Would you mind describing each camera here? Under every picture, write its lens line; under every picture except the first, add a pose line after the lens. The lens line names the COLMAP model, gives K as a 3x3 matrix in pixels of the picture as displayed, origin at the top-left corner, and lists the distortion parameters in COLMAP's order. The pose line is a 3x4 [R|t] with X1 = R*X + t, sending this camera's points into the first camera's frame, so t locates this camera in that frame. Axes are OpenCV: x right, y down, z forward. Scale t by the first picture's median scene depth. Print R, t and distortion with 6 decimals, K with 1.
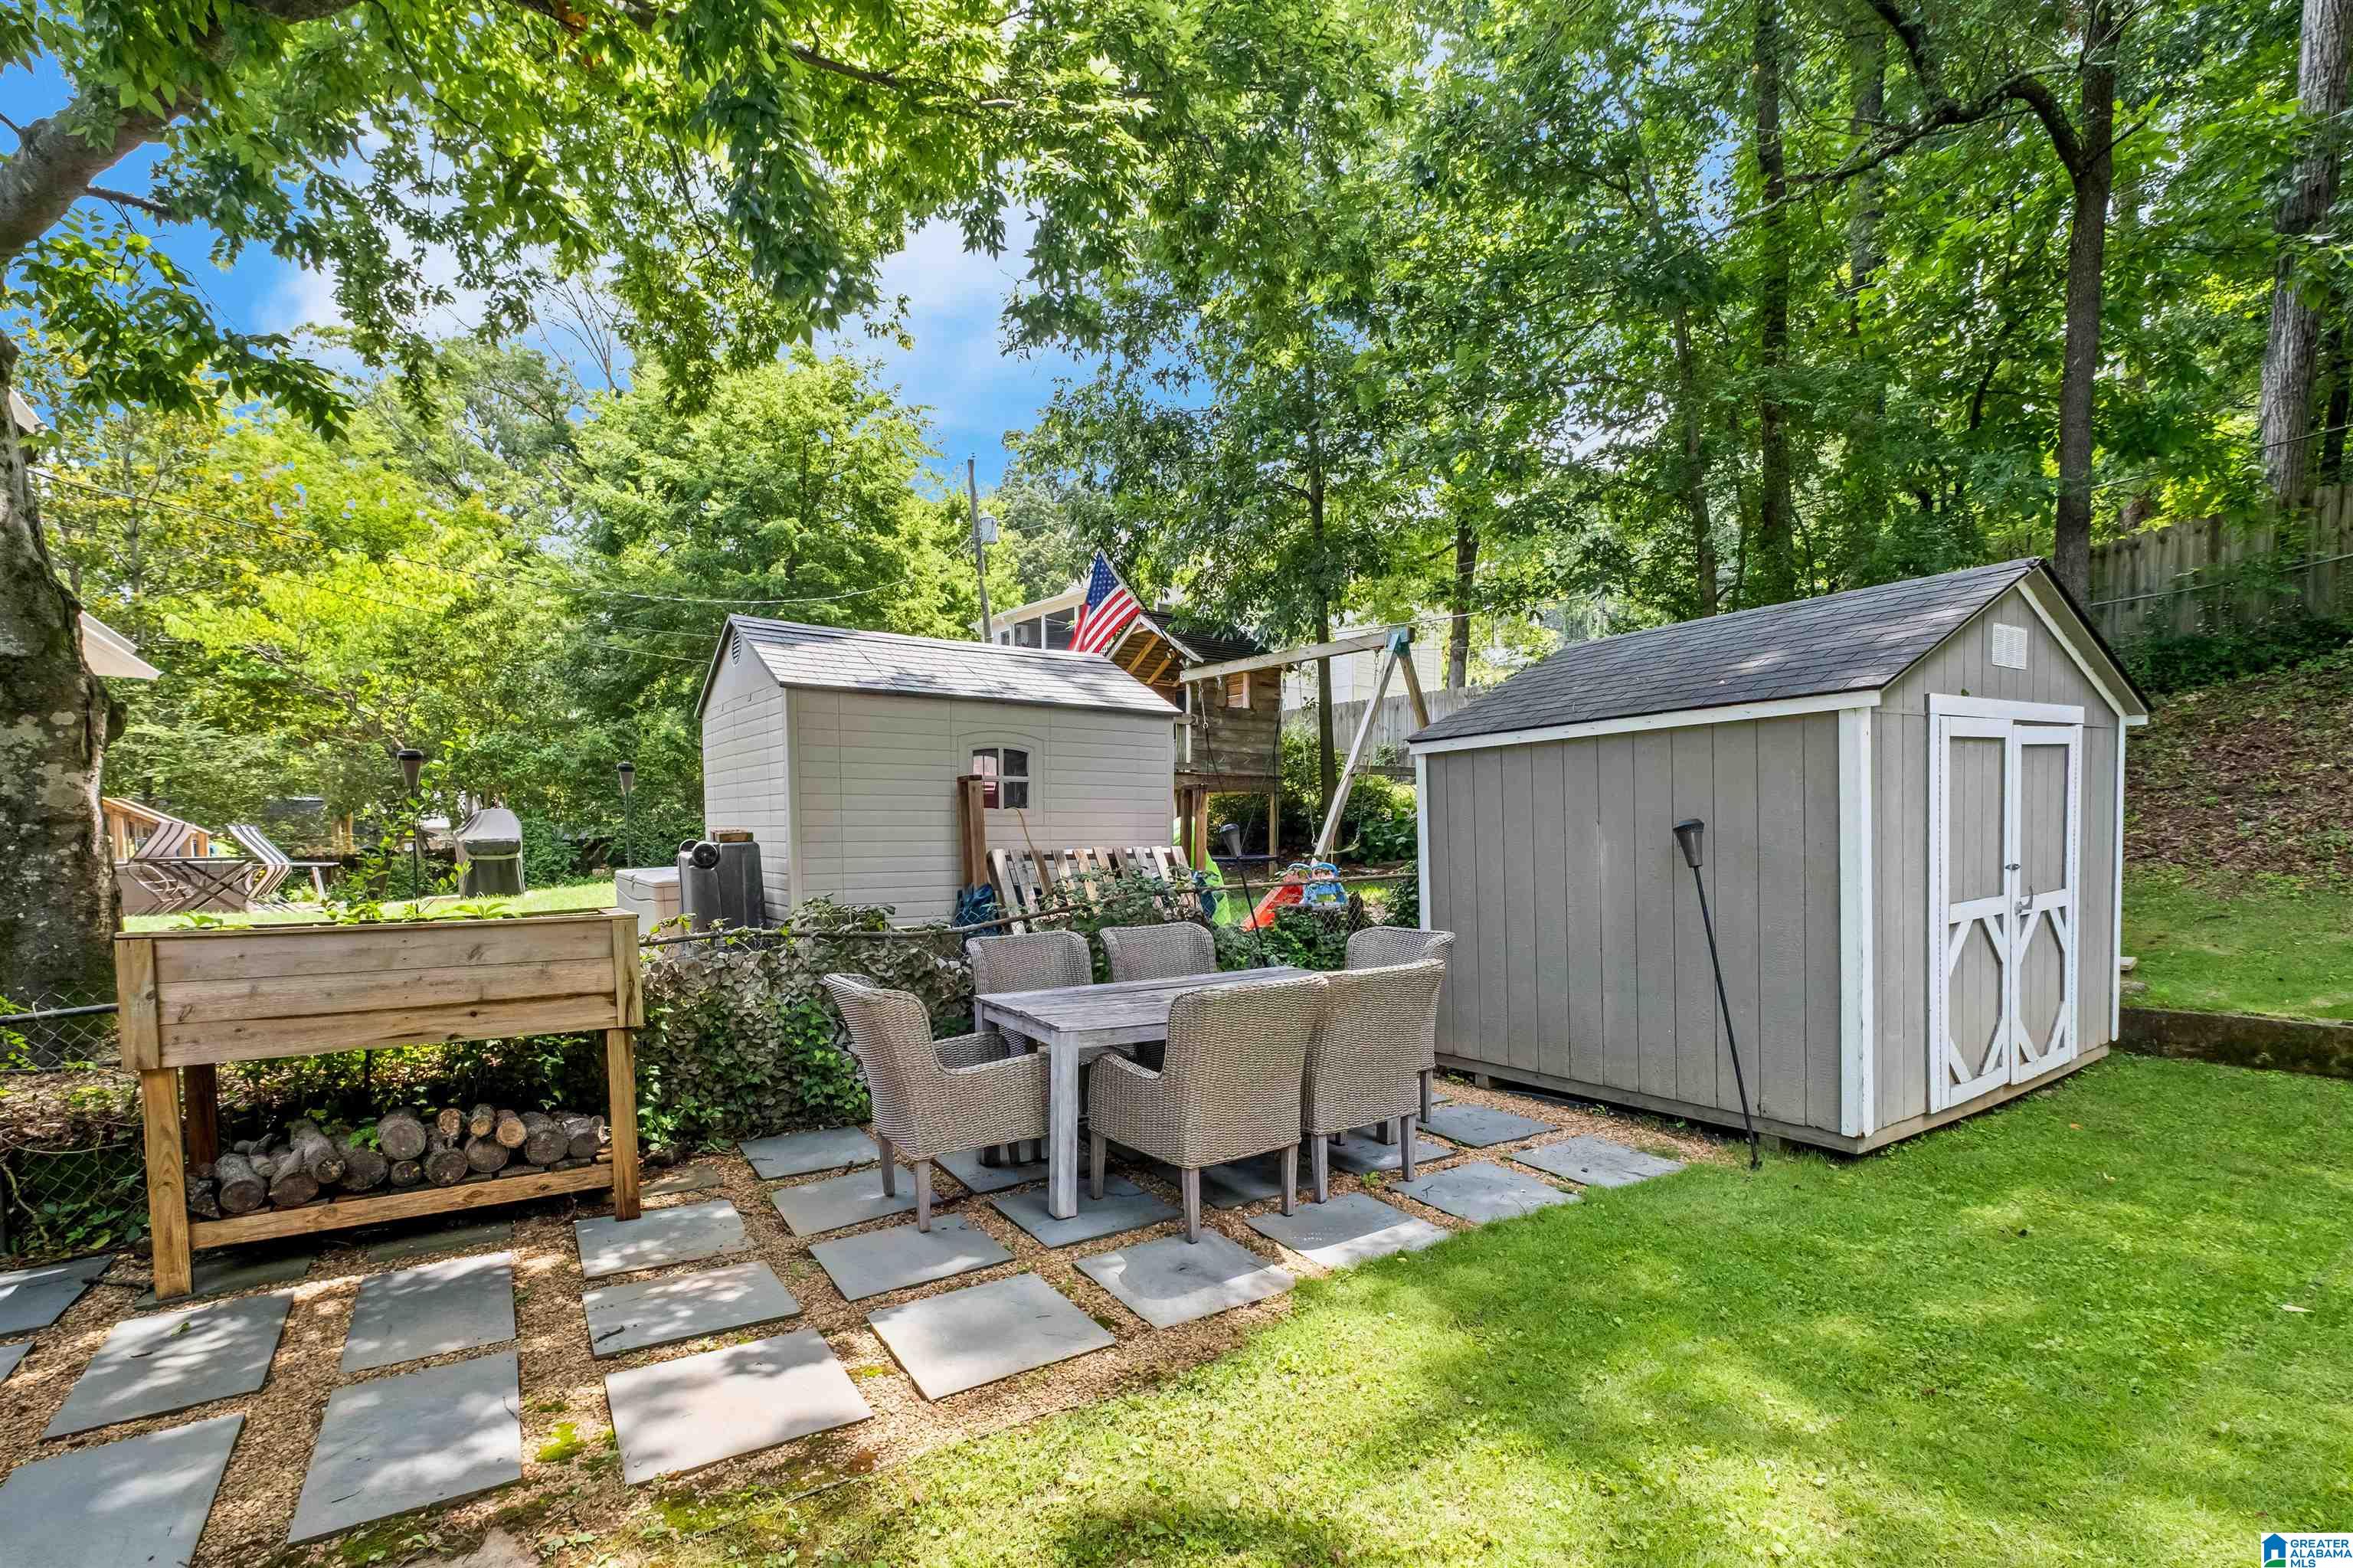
lens RADIAL K [[1045.2, 0, 1177.5], [0, 1045.2, 792.3], [0, 0, 1]] dist [-0.000359, -0.000034]
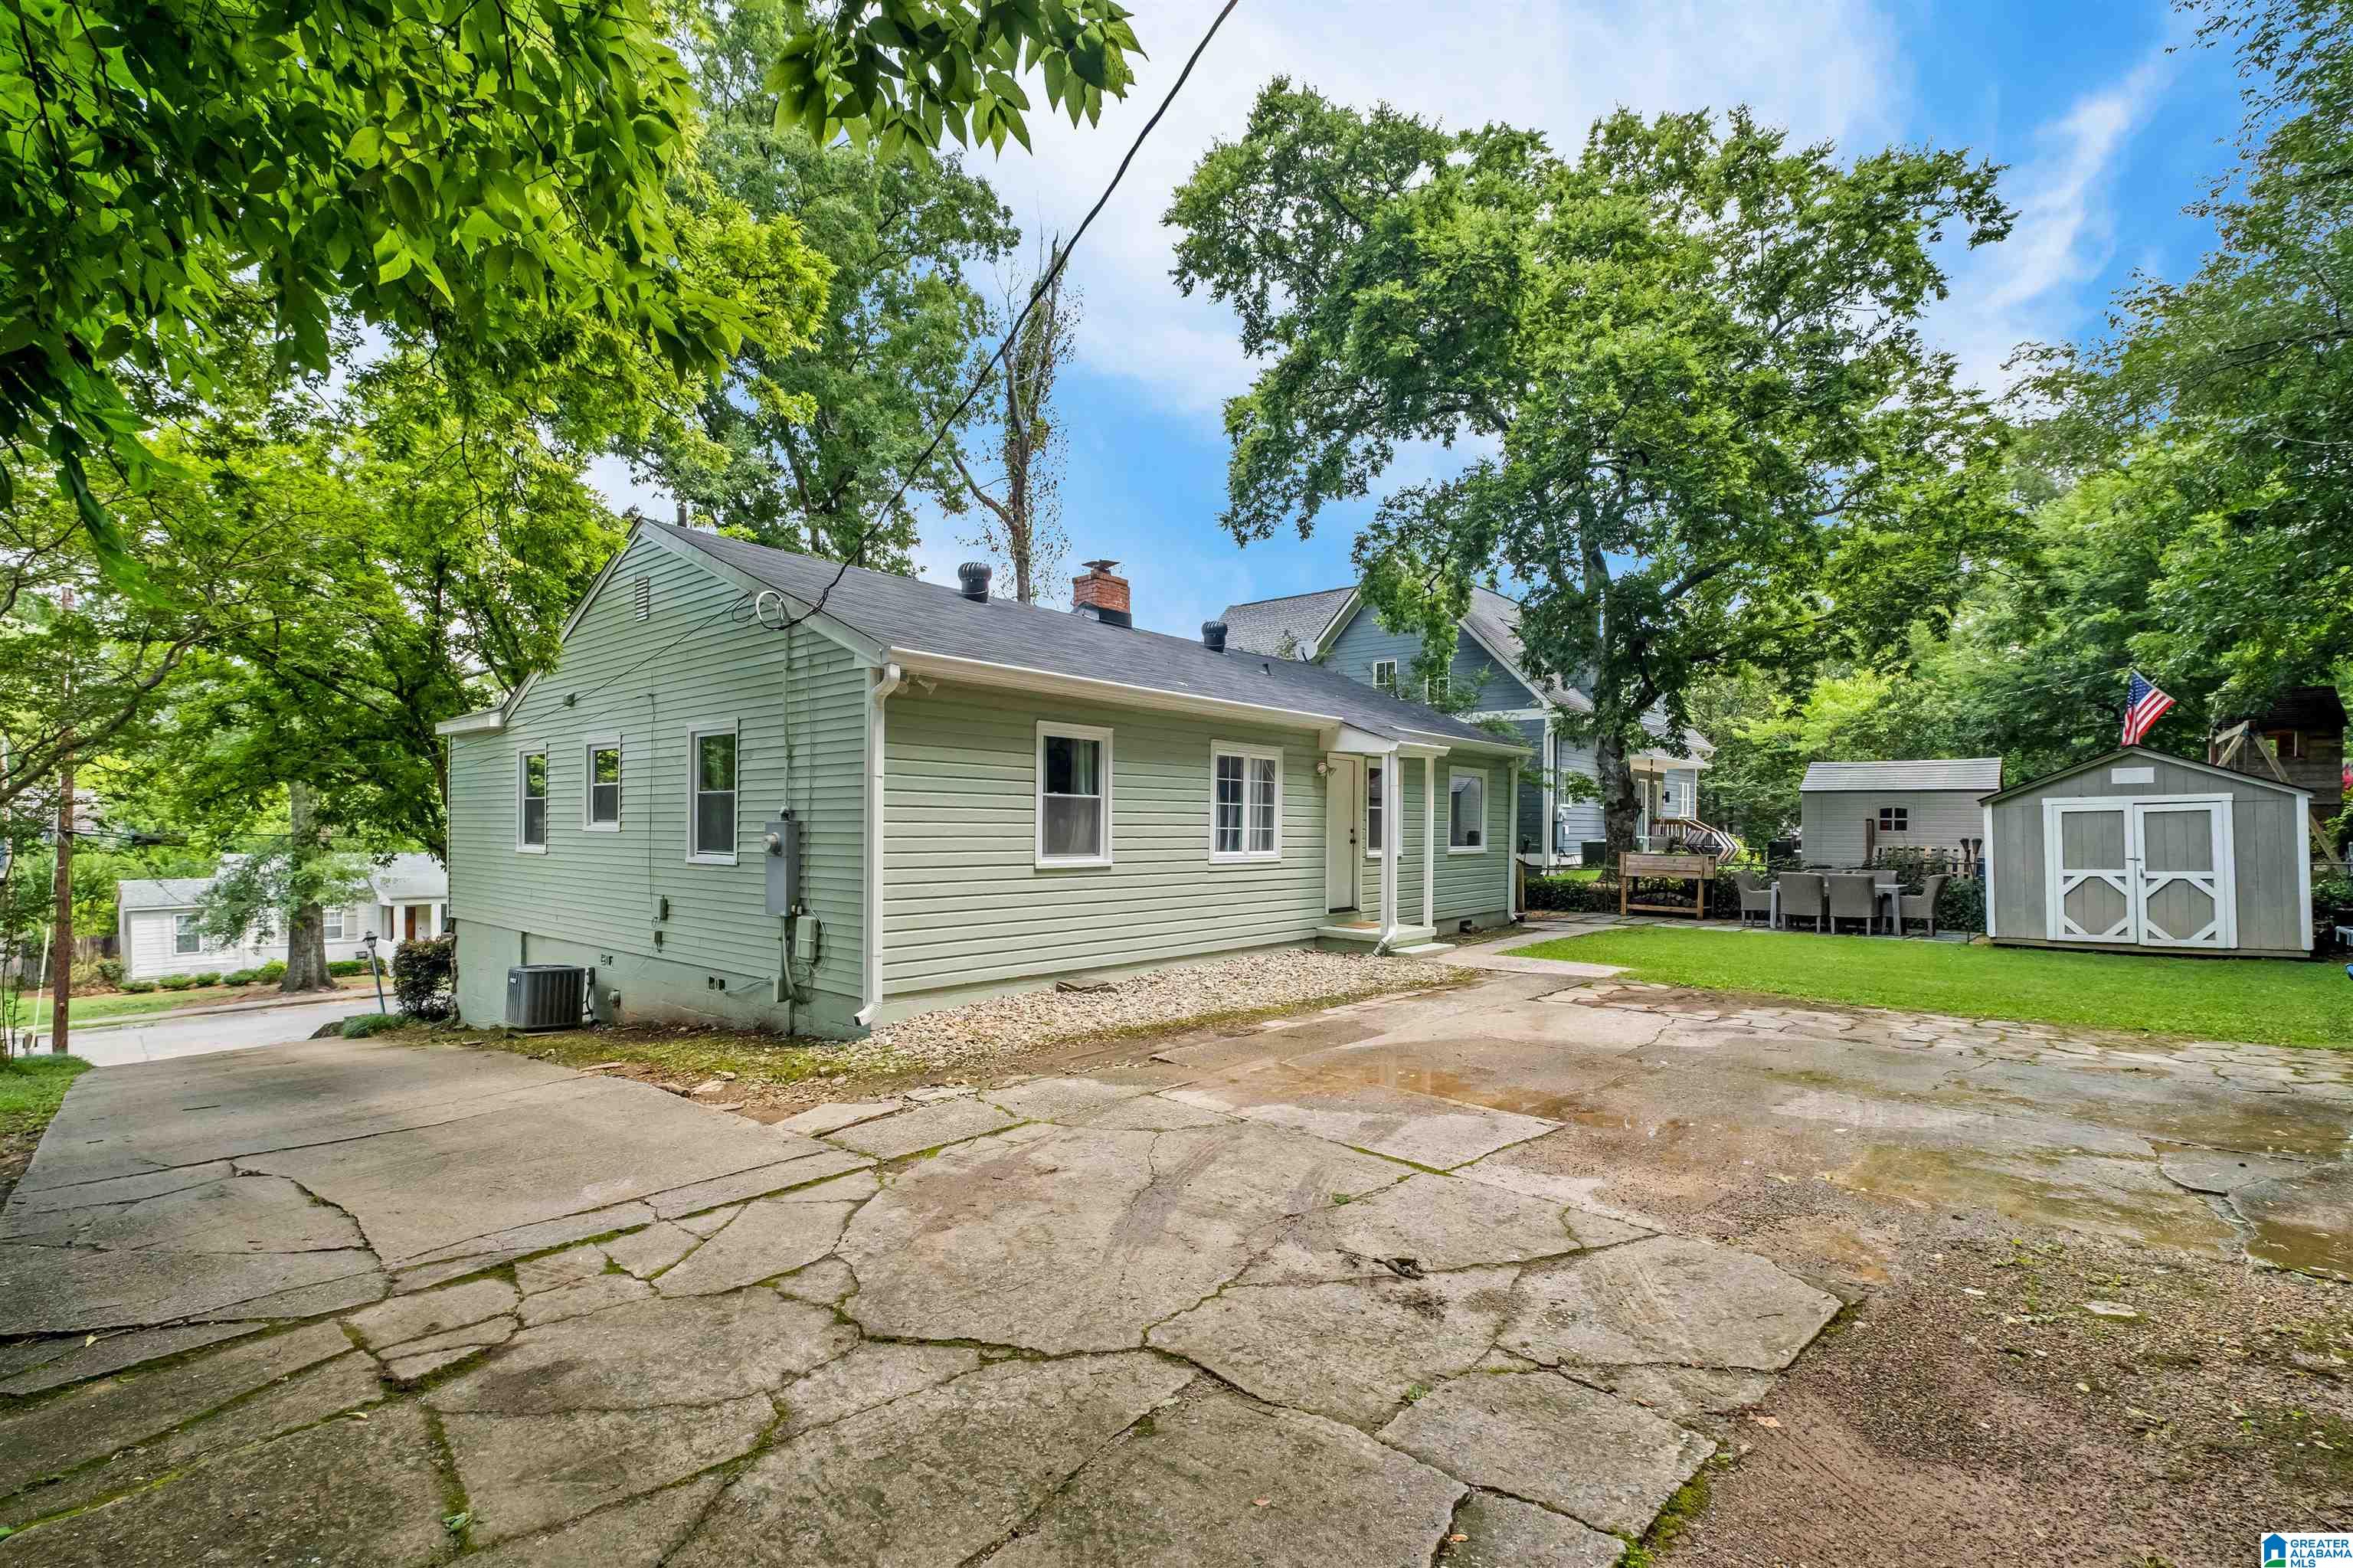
lens RADIAL K [[1045.2, 0, 1177.5], [0, 1045.2, 792.3], [0, 0, 1]] dist [-0.000359, -0.000034]
pose [[0.241861, -0.007449, -0.970282, 2.808097], [-0.025309, 0.999582, -0.013983, 0.010805], [0.969981, 0.027939, 0.241571, -1.864327]]
